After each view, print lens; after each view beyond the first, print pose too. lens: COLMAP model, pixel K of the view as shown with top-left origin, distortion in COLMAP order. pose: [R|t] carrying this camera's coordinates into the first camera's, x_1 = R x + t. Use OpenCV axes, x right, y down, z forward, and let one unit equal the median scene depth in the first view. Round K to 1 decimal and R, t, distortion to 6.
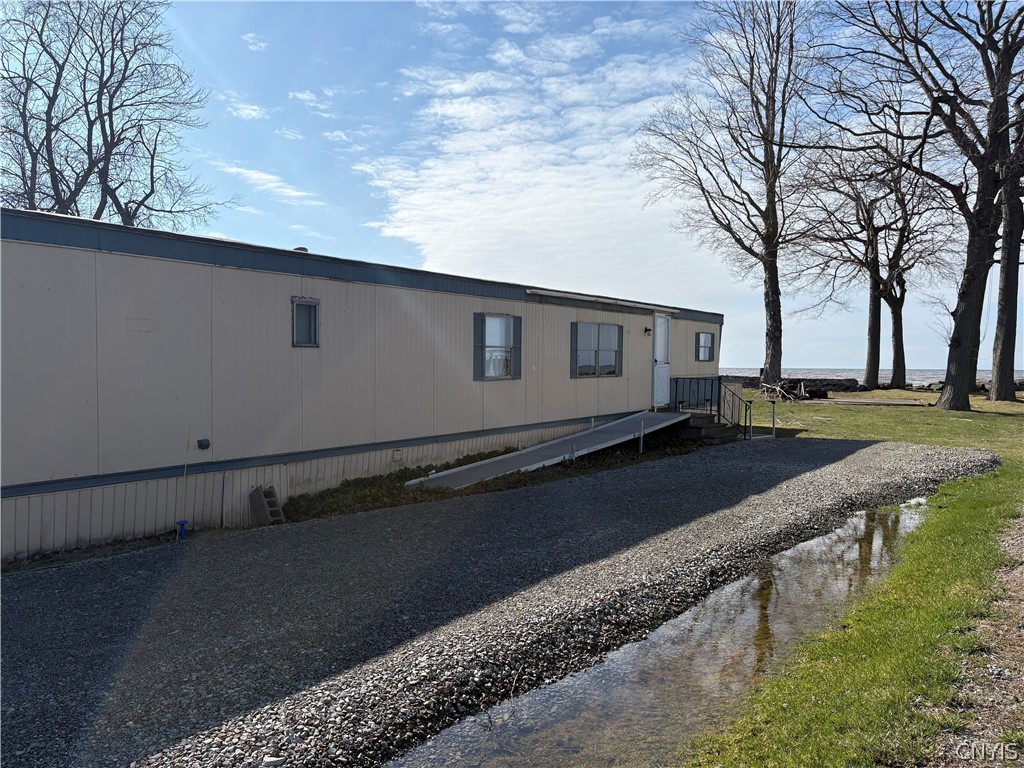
lens RADIAL K [[756.9, 0, 514.6], [0, 756.9, 381.9], [0, 0, 1]] dist [0.059268, -0.061654]
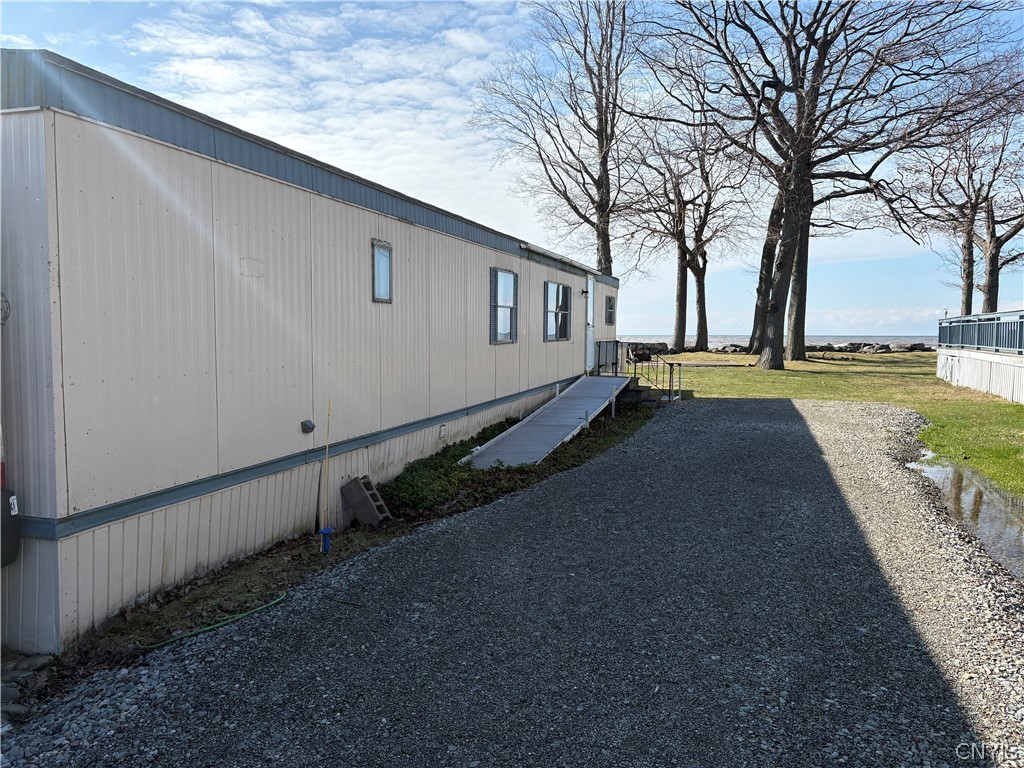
lens RADIAL K [[756.9, 0, 514.6], [0, 756.9, 381.9], [0, 0, 1]] dist [0.059268, -0.061654]
pose [[0.953563, -0.023855, 0.300247, -0.094478], [0.010860, 0.998933, 0.044877, 0.000971], [-0.300997, -0.039532, 0.952805, 0.045319]]
